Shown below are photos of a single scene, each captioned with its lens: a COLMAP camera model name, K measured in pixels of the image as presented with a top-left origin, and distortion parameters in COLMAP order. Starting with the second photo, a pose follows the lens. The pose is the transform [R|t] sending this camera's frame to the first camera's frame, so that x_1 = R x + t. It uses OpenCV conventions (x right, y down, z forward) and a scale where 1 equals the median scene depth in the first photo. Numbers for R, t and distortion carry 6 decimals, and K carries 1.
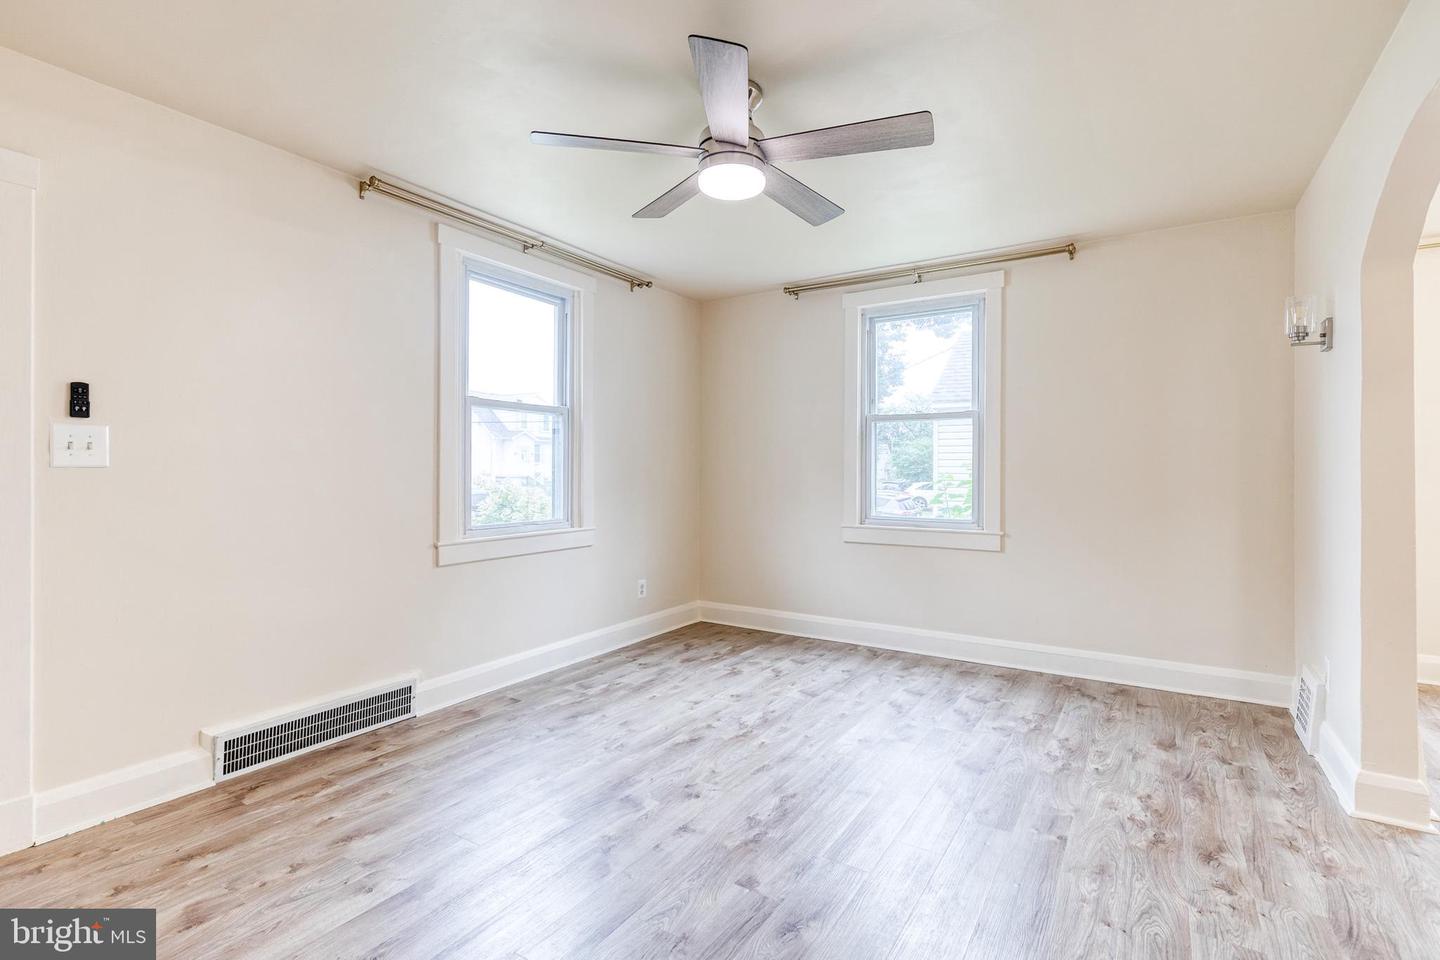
lens RADIAL K [[654.9, 0, 721.9], [0, 654.9, 474.6], [0, 0, 1]] dist [0.011155, -0.000322]
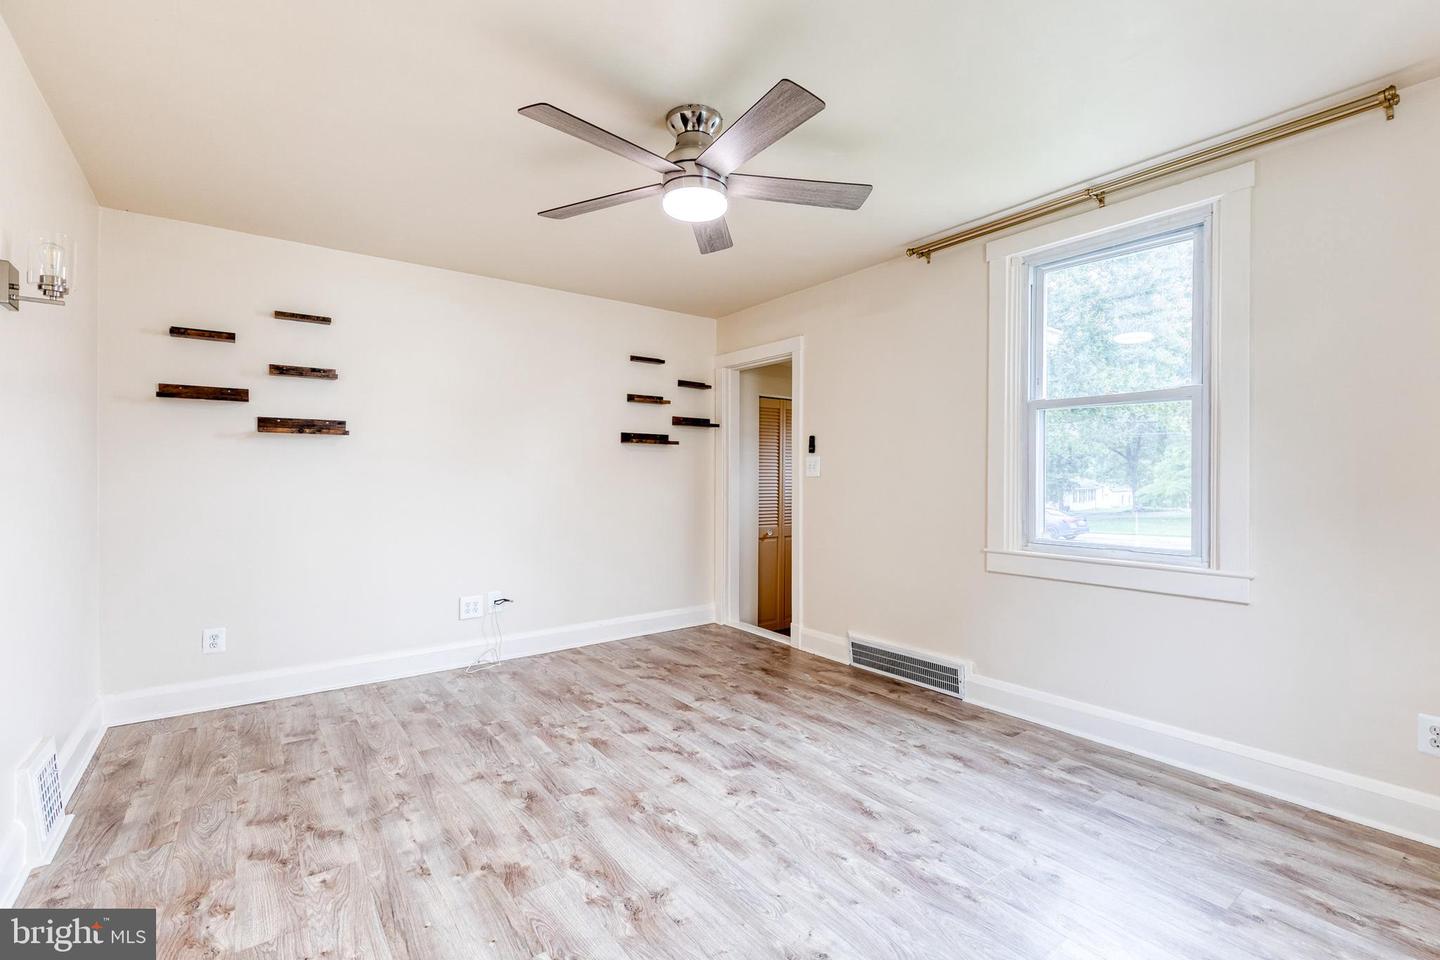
lens RADIAL K [[643.2, 0, 752.8], [0, 643.2, 476.0], [0, 0, 1]] dist [0.002449, 0.000106]
pose [[-0.312973, -0.000855, -0.949762, 0.655784], [-0.005694, 0.999983, 0.000976, -0.010498], [0.949745, 0.005713, -0.312973, 0.961776]]
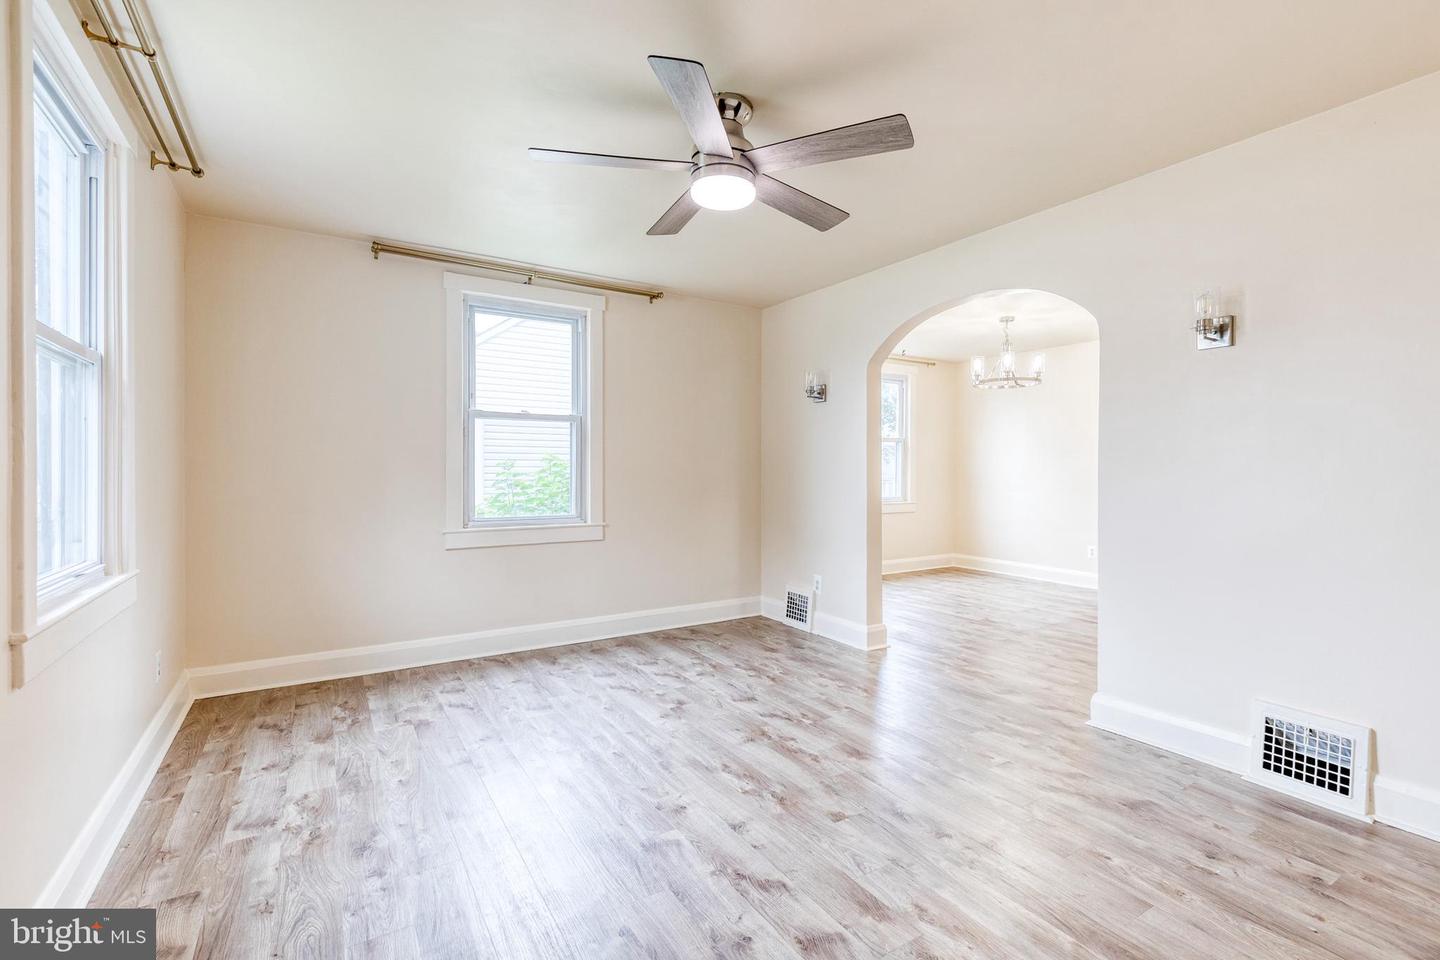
lens RADIAL K [[654.9, 0, 721.9], [0, 654.9, 474.6], [0, 0, 1]] dist [0.011155, -0.000322]
pose [[0.434319, -0.008729, 0.900717, -0.627303], [0.005797, 0.999959, 0.006896, -0.005079], [-0.900740, 0.002227, 0.434352, 0.375473]]
